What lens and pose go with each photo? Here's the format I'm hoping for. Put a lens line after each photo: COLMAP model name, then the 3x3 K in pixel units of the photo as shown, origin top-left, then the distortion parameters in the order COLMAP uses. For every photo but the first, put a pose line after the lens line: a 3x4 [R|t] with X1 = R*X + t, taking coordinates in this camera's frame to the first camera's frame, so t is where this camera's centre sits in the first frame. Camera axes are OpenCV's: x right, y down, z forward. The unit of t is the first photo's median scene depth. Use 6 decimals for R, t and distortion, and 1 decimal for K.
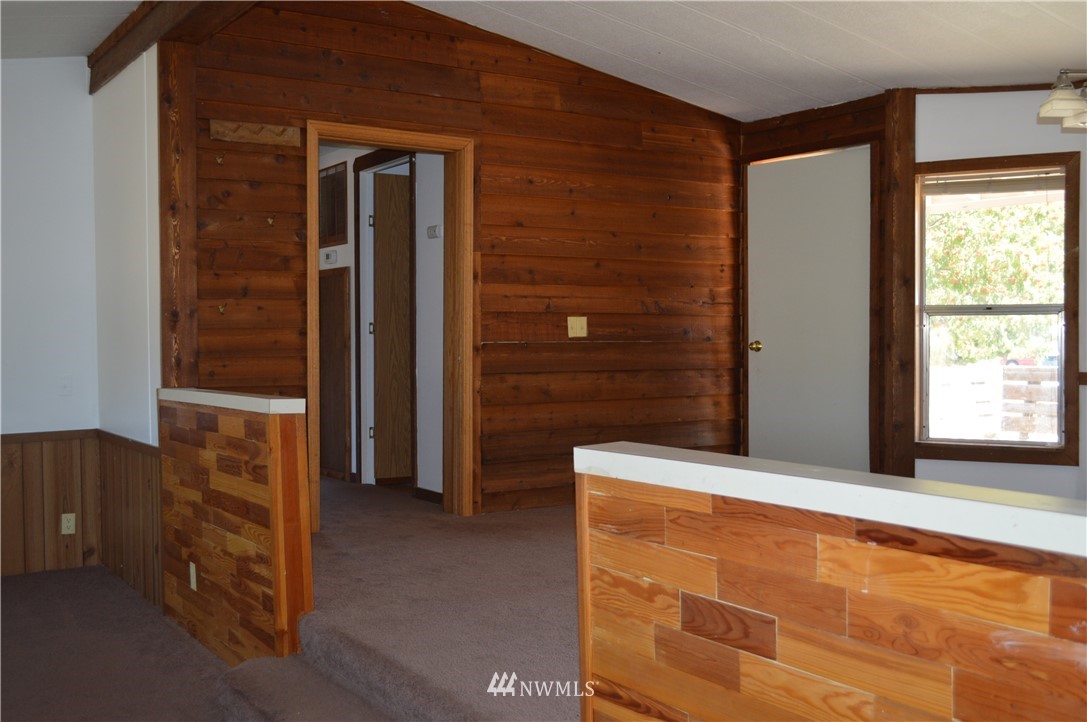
lens RADIAL K [[1108.8, 0, 545.6], [0, 1108.8, 361.5], [0, 0, 1]] dist [-0.020714, 0.000000]
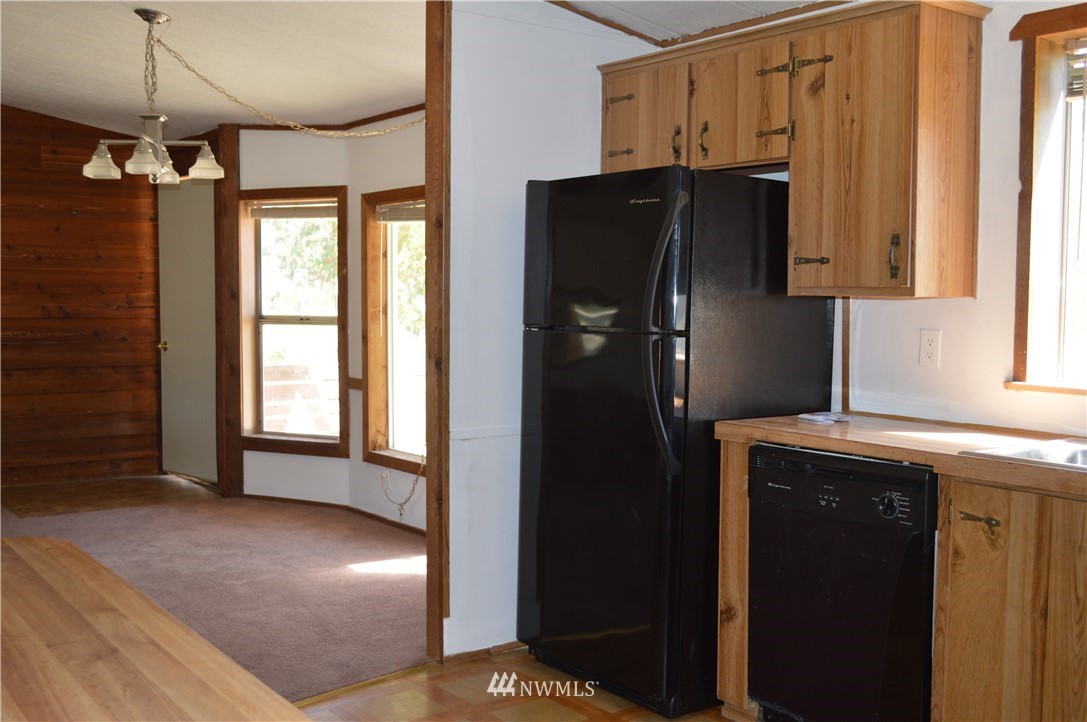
lens RADIAL K [[1108.8, 0, 551.9], [0, 1108.8, 361.6], [0, 0, 1]] dist [-0.020714, 0.000000]
pose [[0.997737, 0.004194, 0.067100, 0.583059], [-0.006392, 0.999449, 0.032581, -0.042909], [-0.066926, -0.032936, 0.997214, -0.161105]]
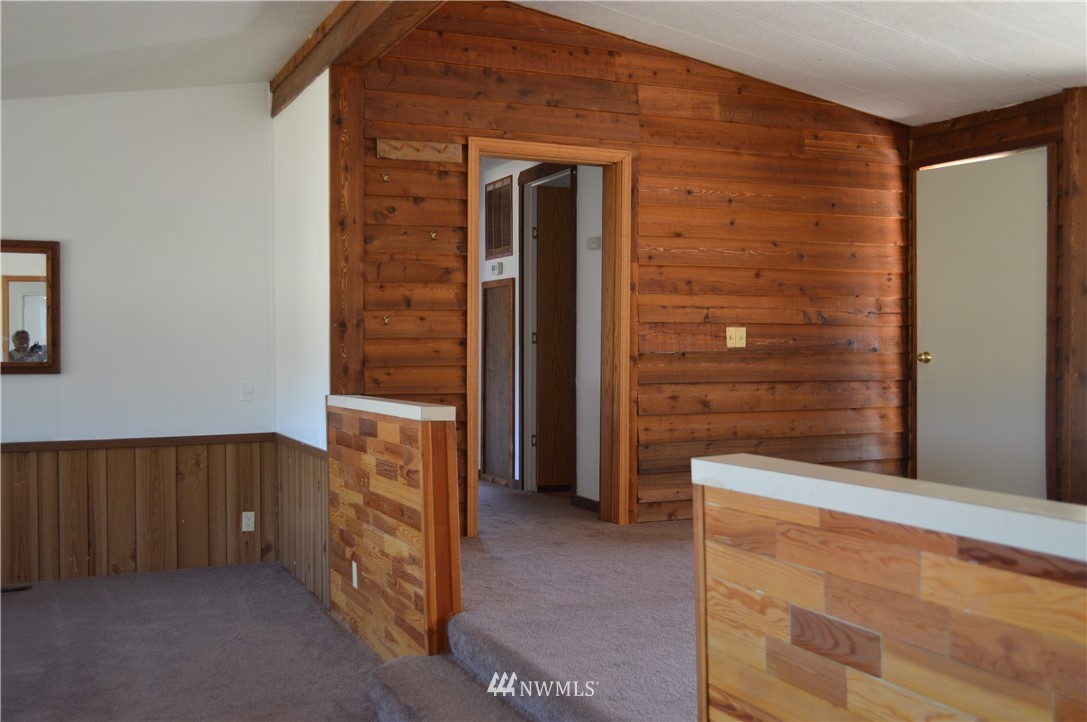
lens RADIAL K [[1108.8, 0, 544.8], [0, 1108.8, 357.1], [0, 0, 1]] dist [-0.020714, 0.000000]
pose [[0.987028, 0.004616, -0.160485, 0.019853], [-0.006580, 0.999910, -0.011712, -0.000792], [0.160416, 0.012616, 0.986969, -0.006946]]
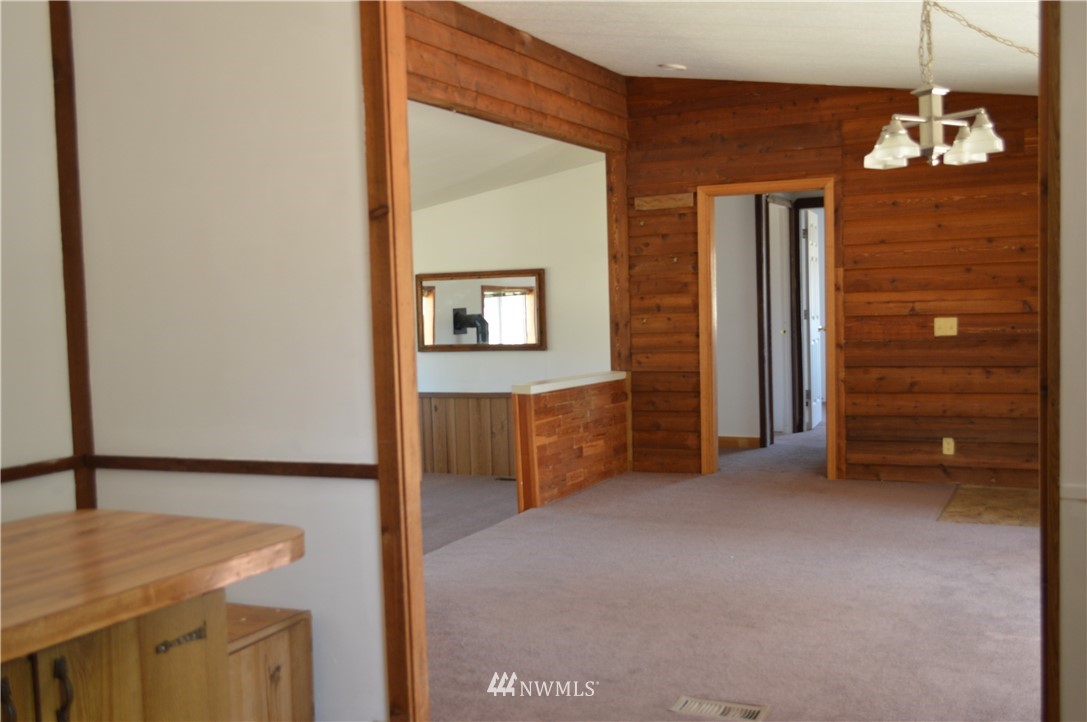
lens RADIAL K [[1108.8, 0, 536.3], [0, 1108.8, 360.3], [0, 0, 1]] dist [-0.020714, 0.000000]
pose [[0.511232, 0.032256, -0.858837, 0.833777], [0.008418, 0.999060, 0.042533, -0.051762], [0.859401, -0.028974, 0.510480, 0.076588]]
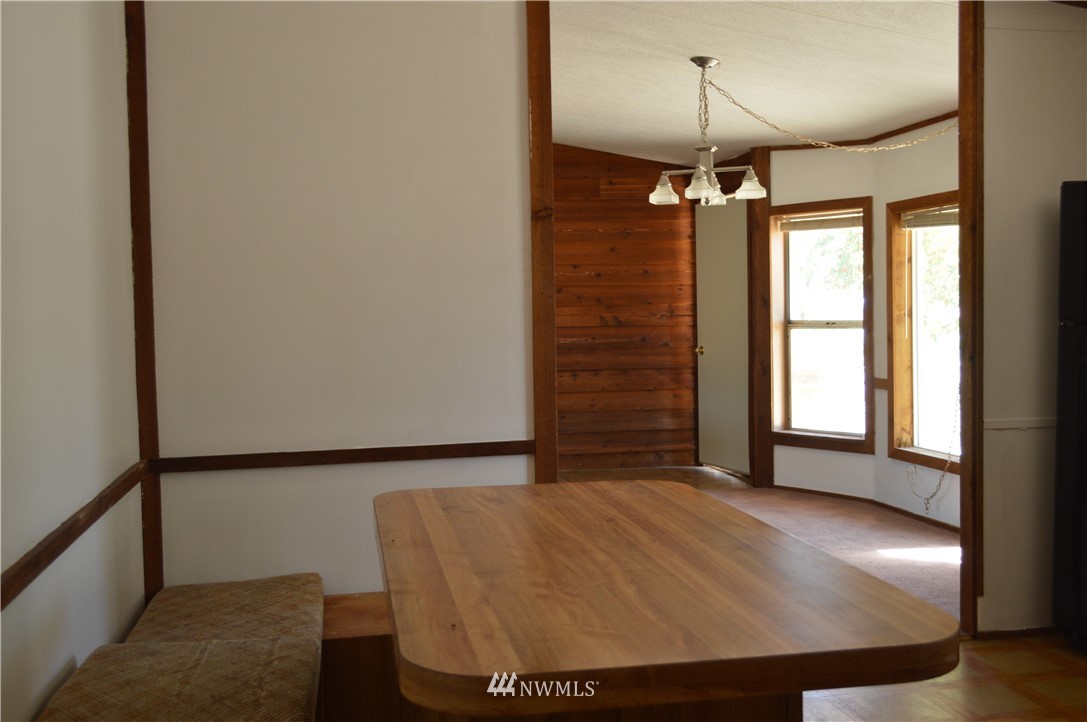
lens RADIAL K [[1108.8, 0, 547.5], [0, 1108.8, 357.0], [0, 0, 1]] dist [-0.020714, 0.000000]
pose [[0.926924, 0.001798, -0.375246, 0.573617], [0.005659, 0.999808, 0.018770, -0.035410], [0.375207, -0.019522, 0.926735, -0.252194]]
